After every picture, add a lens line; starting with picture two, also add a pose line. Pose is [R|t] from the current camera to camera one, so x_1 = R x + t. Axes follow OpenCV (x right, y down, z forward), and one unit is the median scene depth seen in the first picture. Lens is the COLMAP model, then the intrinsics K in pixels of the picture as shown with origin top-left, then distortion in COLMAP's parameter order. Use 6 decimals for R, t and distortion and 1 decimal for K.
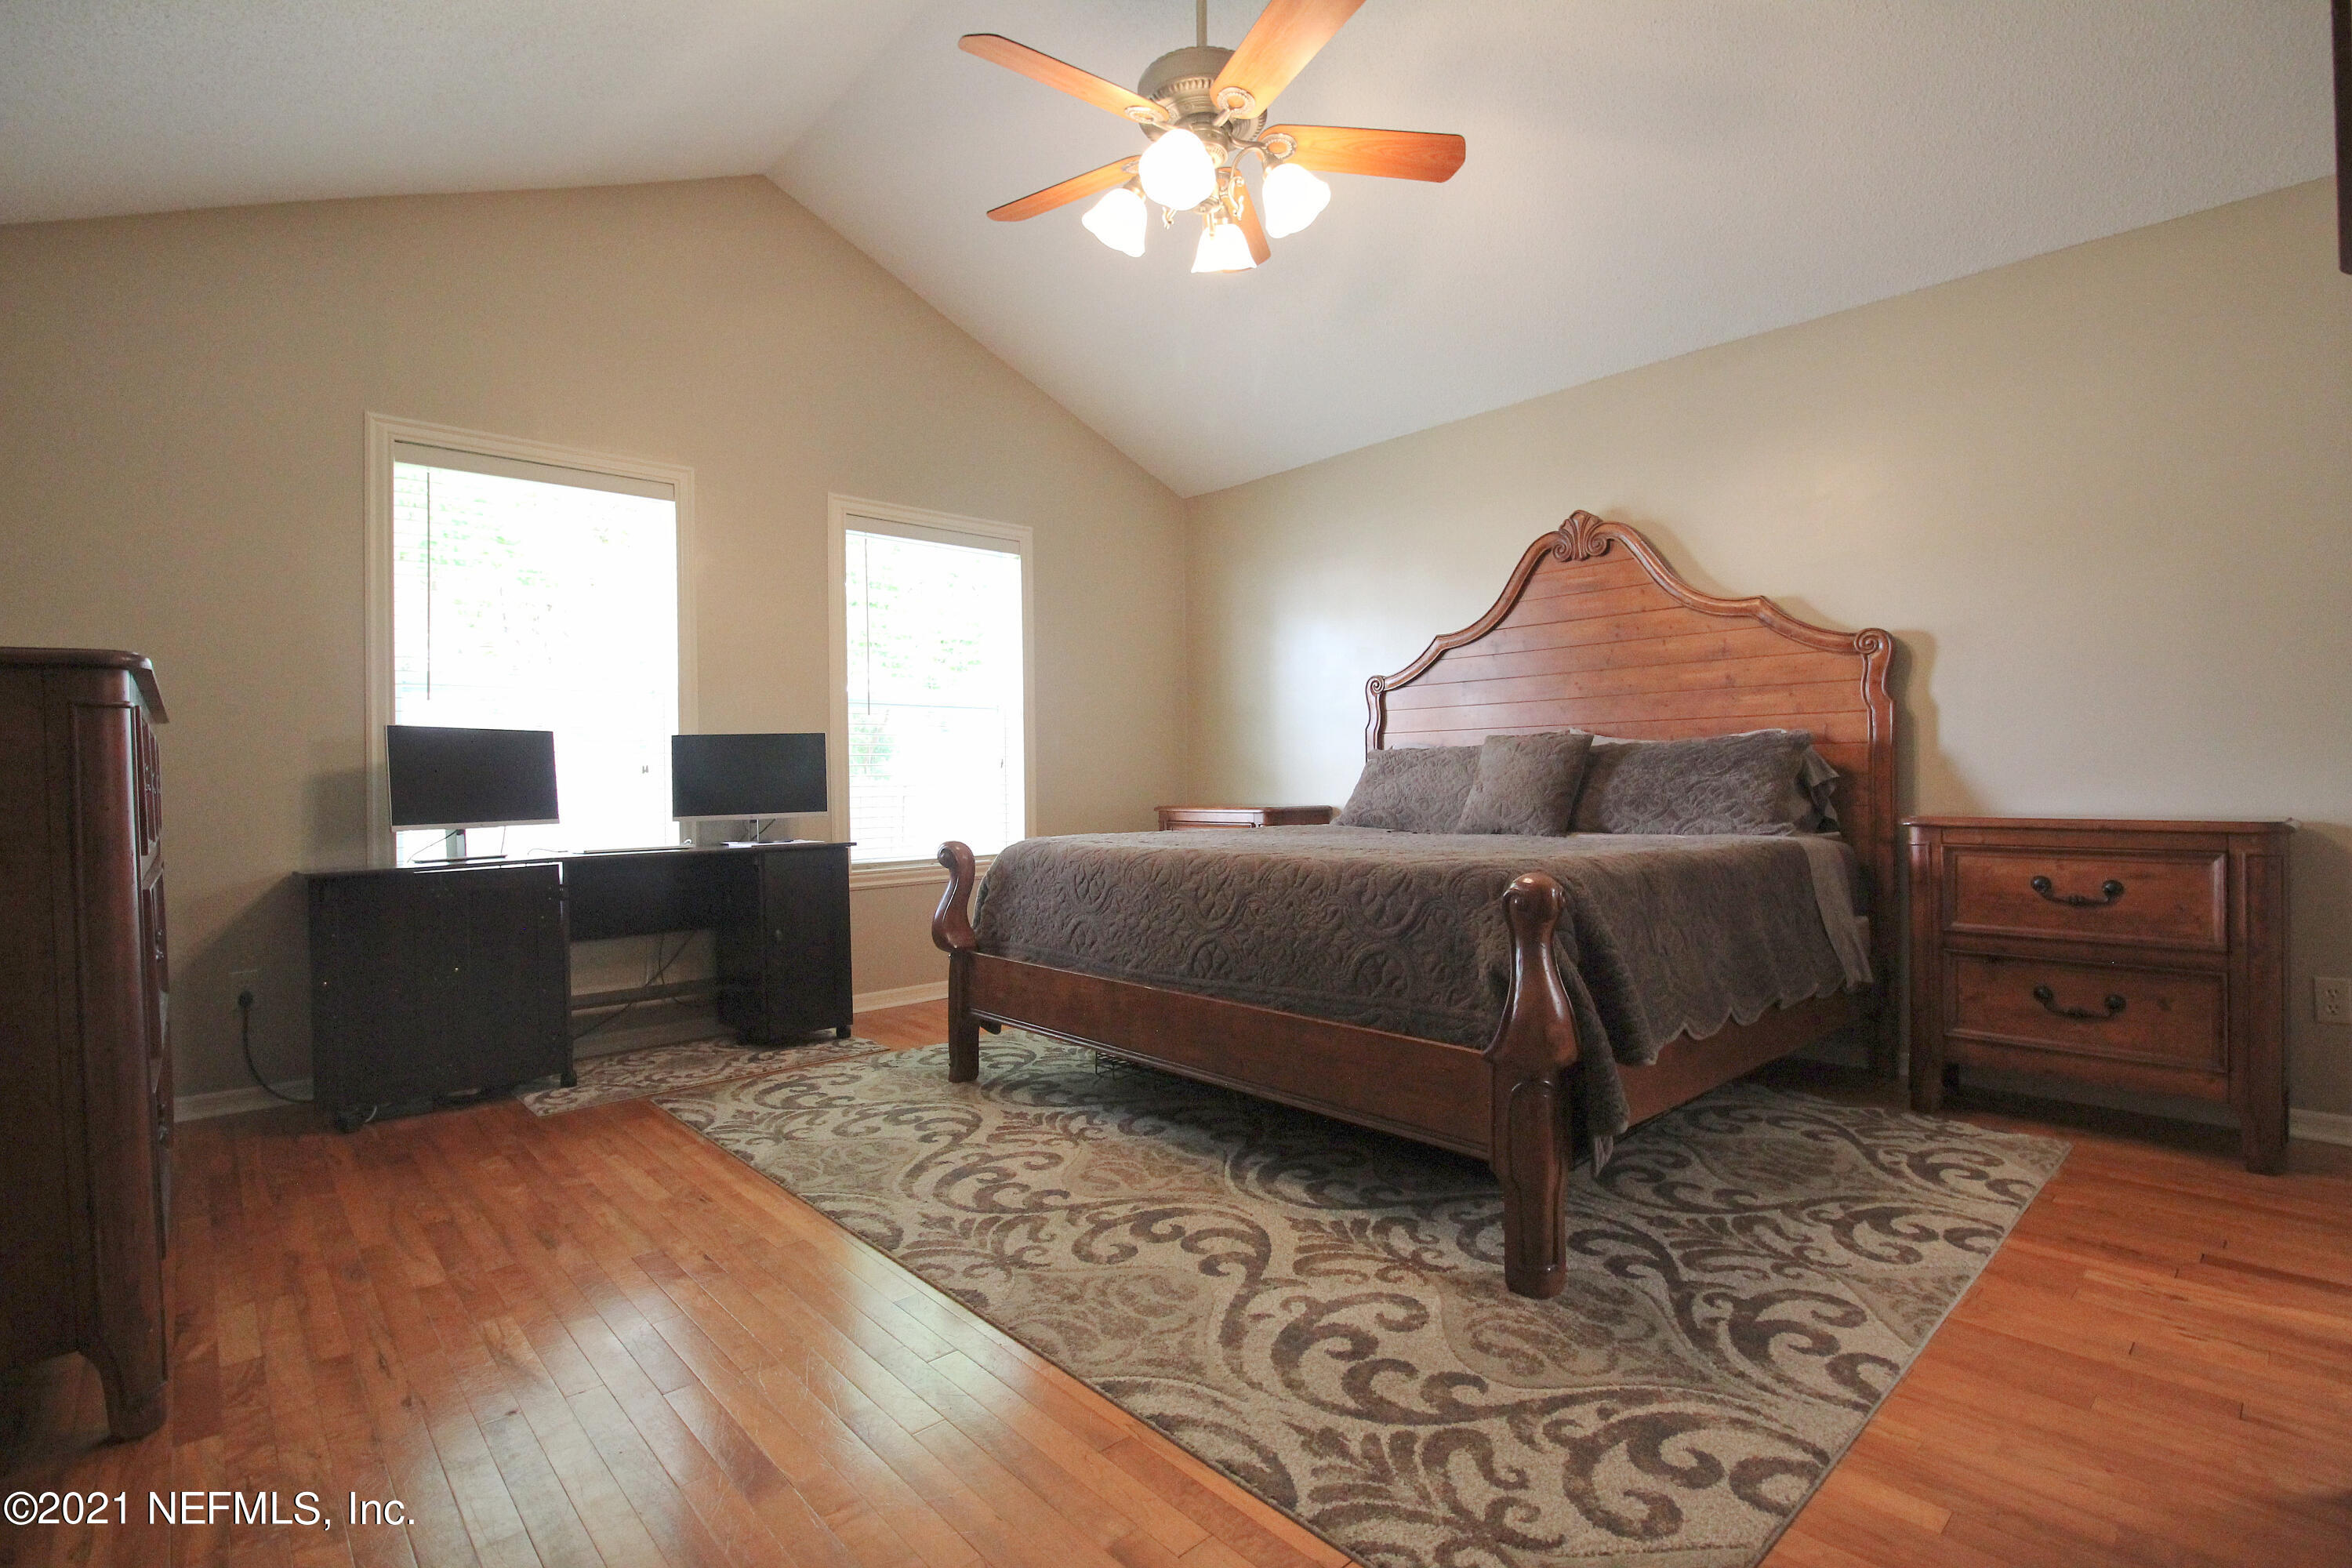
lens RADIAL K [[1094.7, 0, 1192.2], [0, 1094.7, 781.4], [0, 0, 1]] dist [-0.006348, -0.010087]
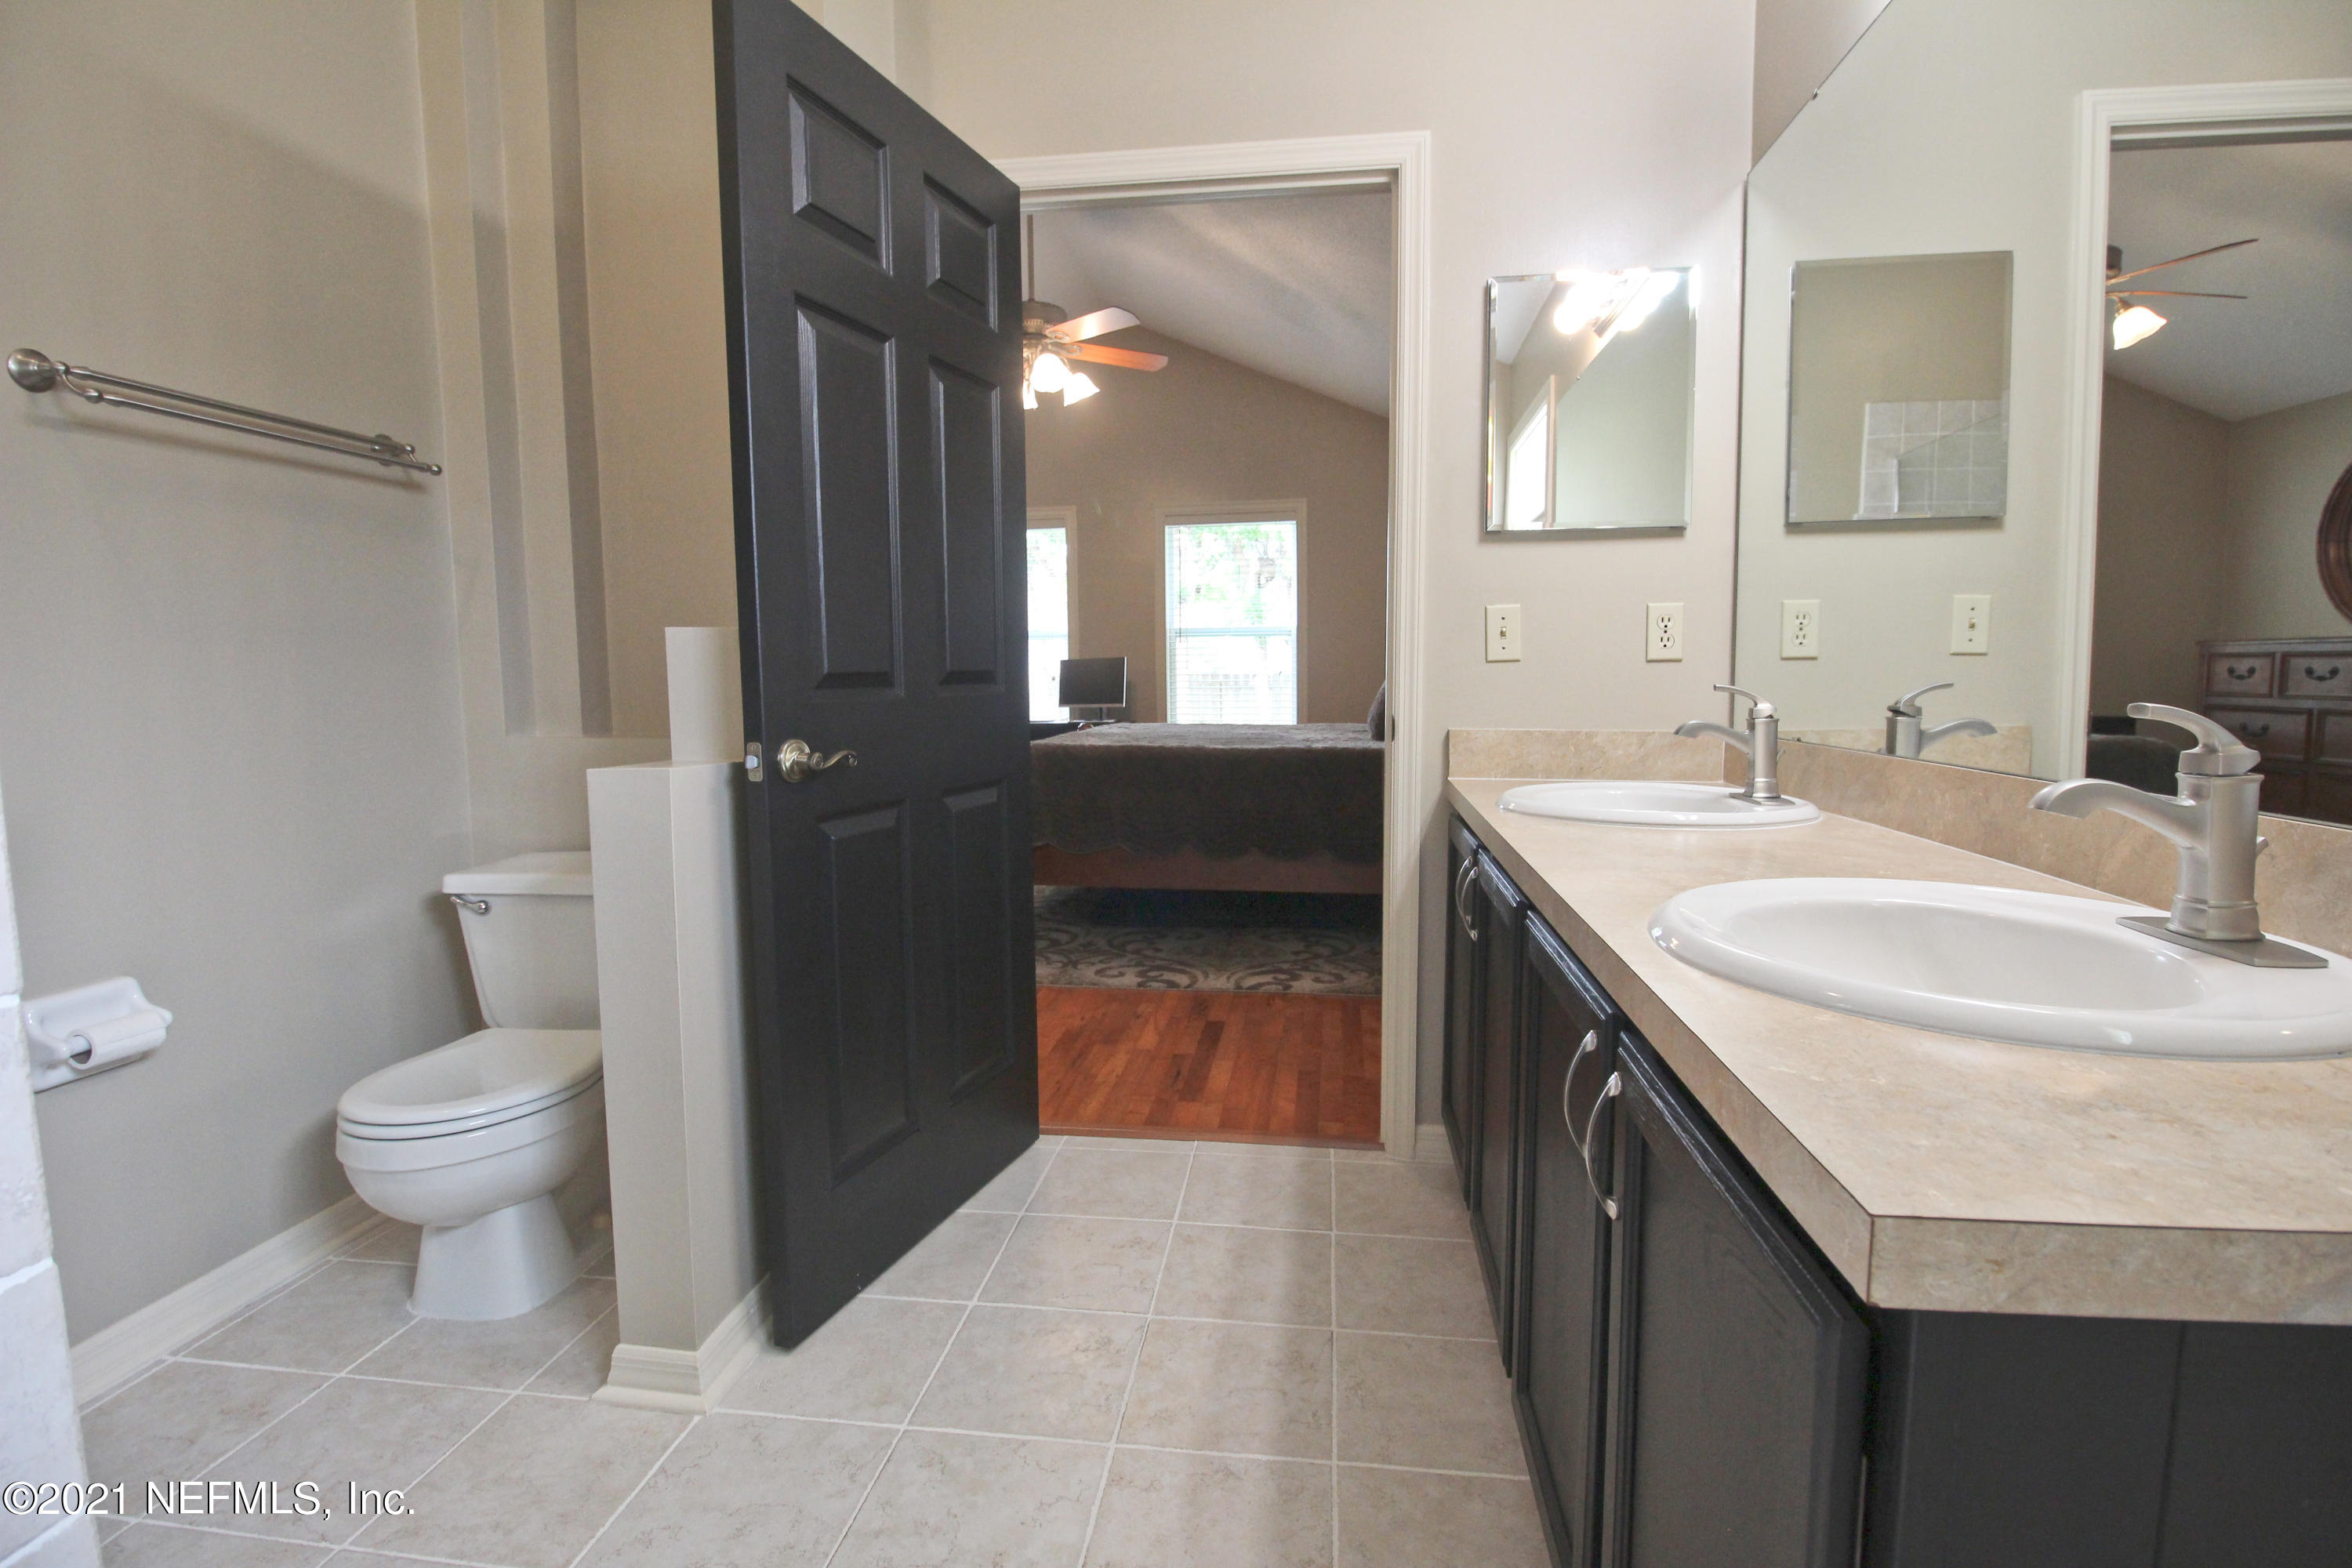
lens RADIAL K [[1094.7, 0, 1179.8], [0, 1094.7, 778.6], [0, 0, 1]] dist [-0.006348, -0.010087]
pose [[0.631752, 0.076930, -0.771344, 1.653717], [0.006055, 0.994543, 0.104150, -0.055313], [0.775147, -0.070468, 0.627838, -0.009652]]
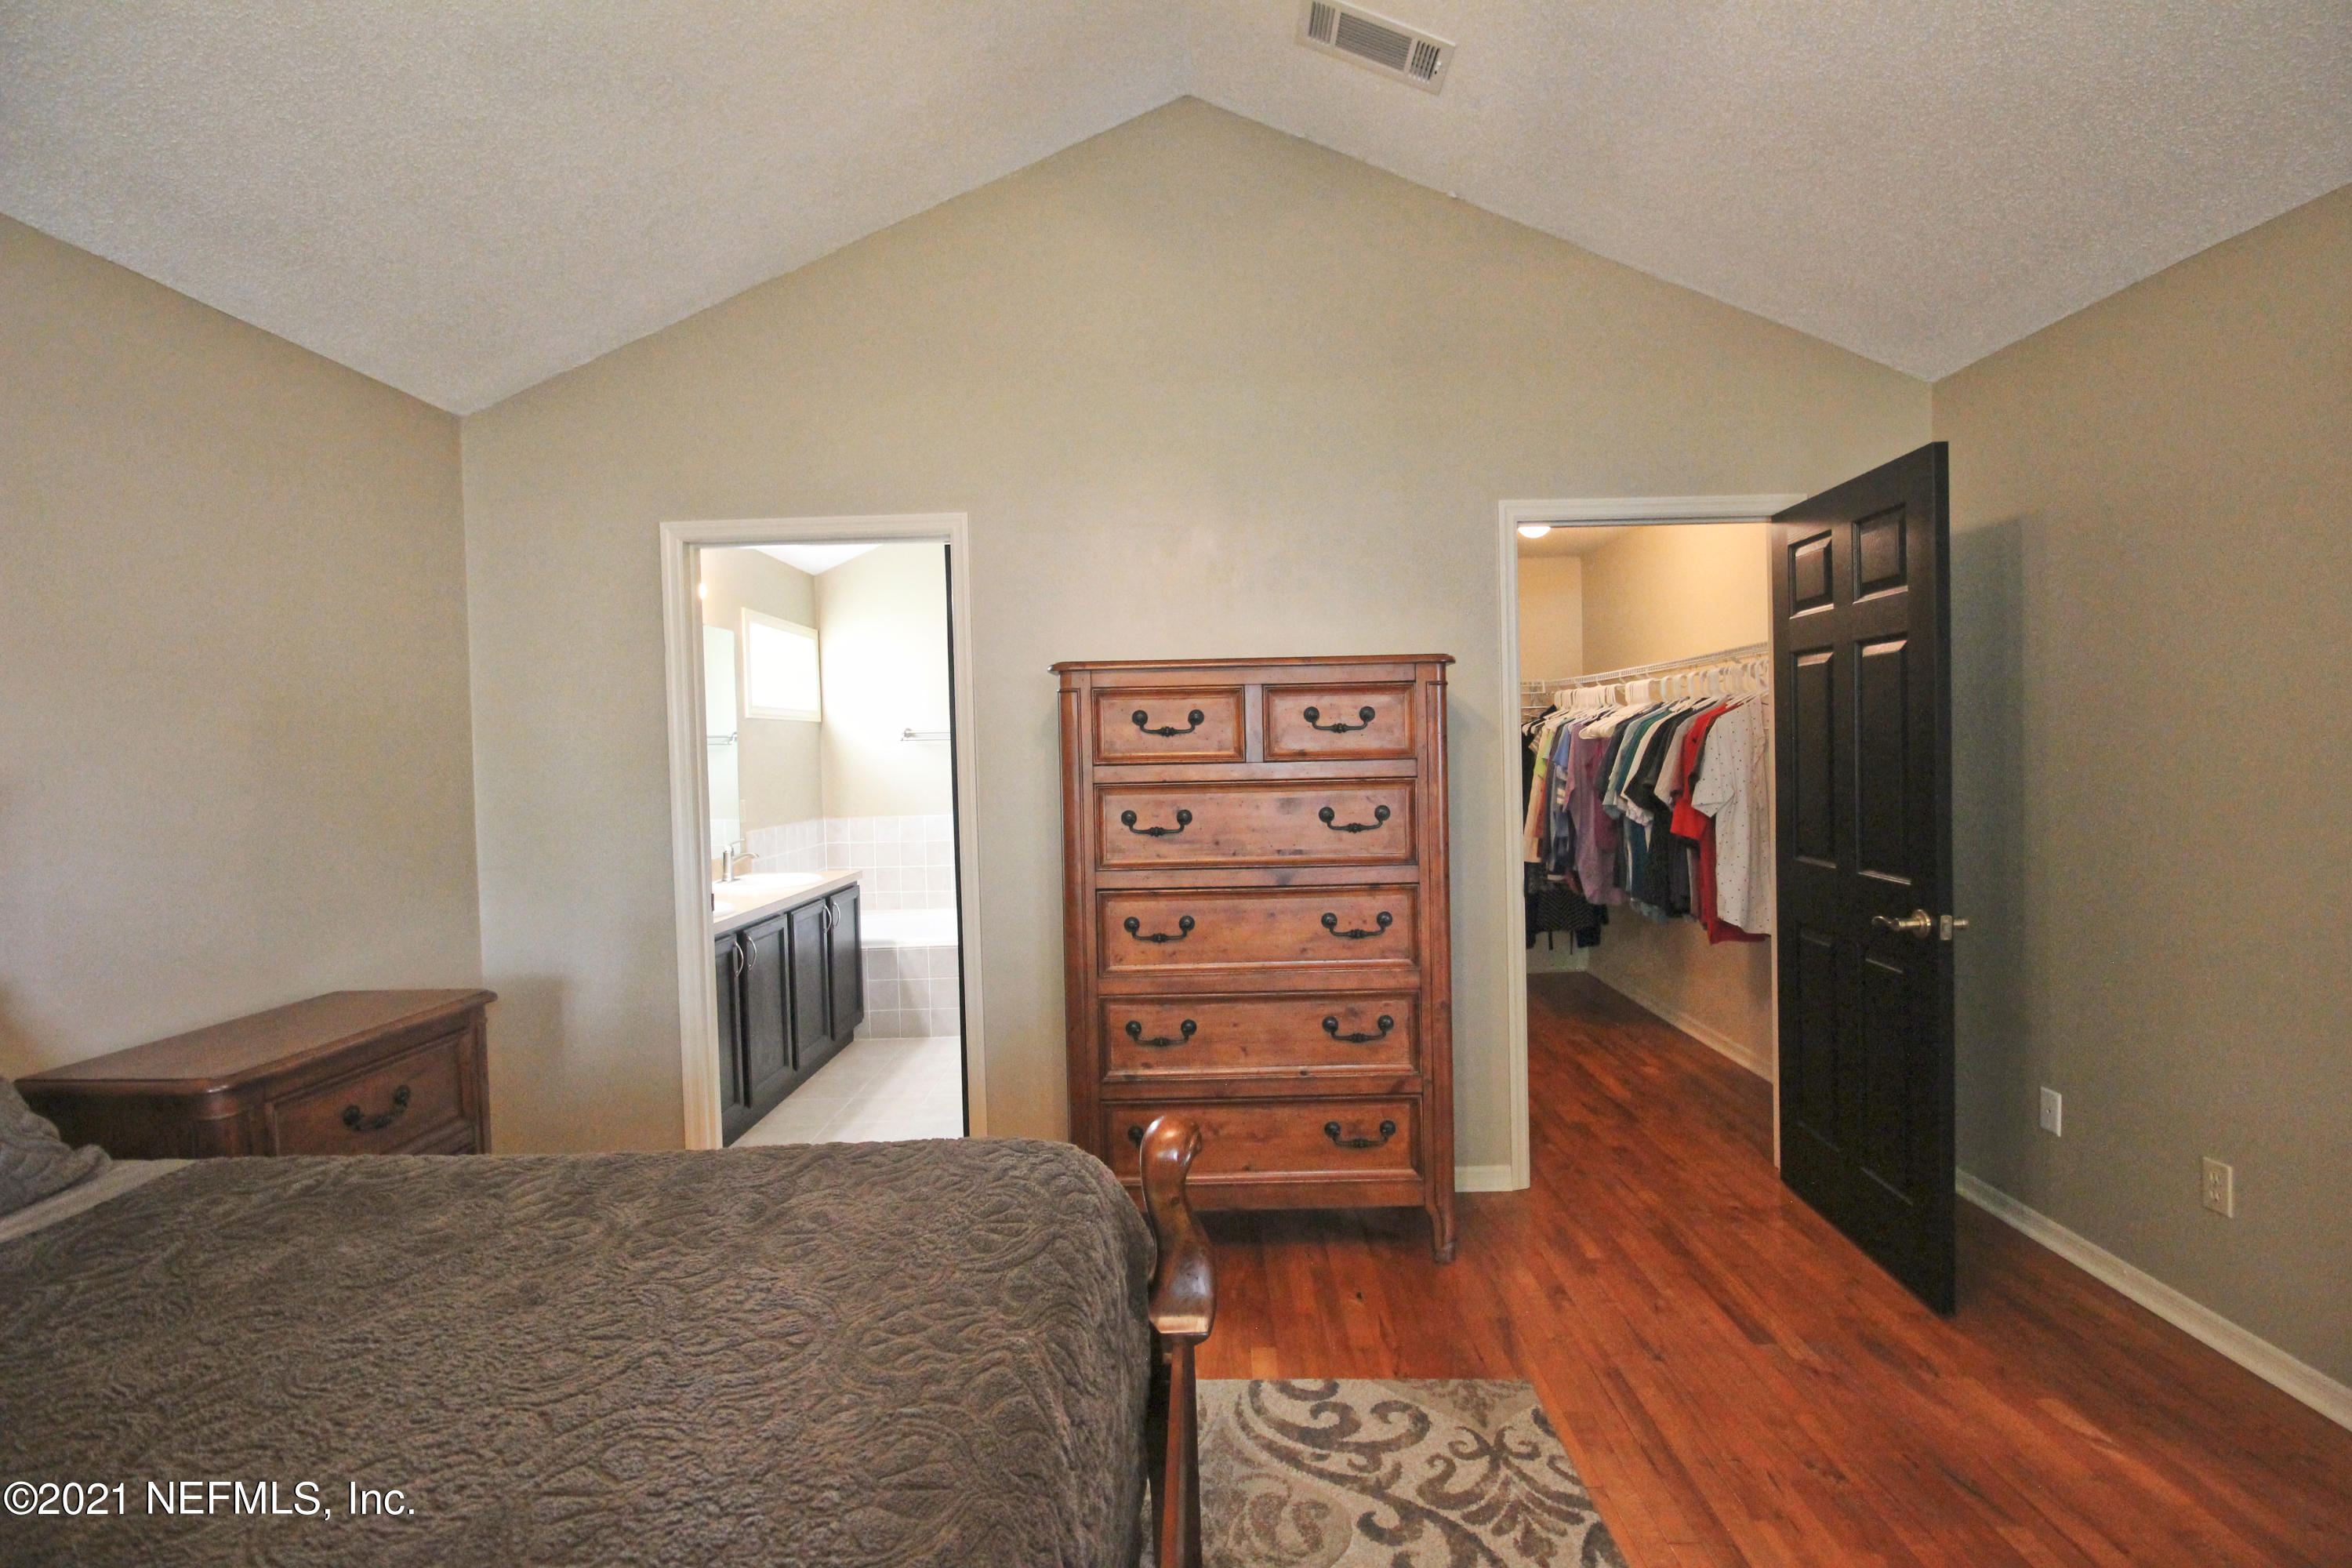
lens RADIAL K [[1094.7, 0, 1201.4], [0, 1094.7, 773.2], [0, 0, 1]] dist [-0.006348, -0.010087]
pose [[-0.732357, 0.010532, 0.680840, -0.257441], [0.030138, 0.999402, 0.016958, -0.167698], [-0.680254, 0.032938, -0.732236, 1.239643]]
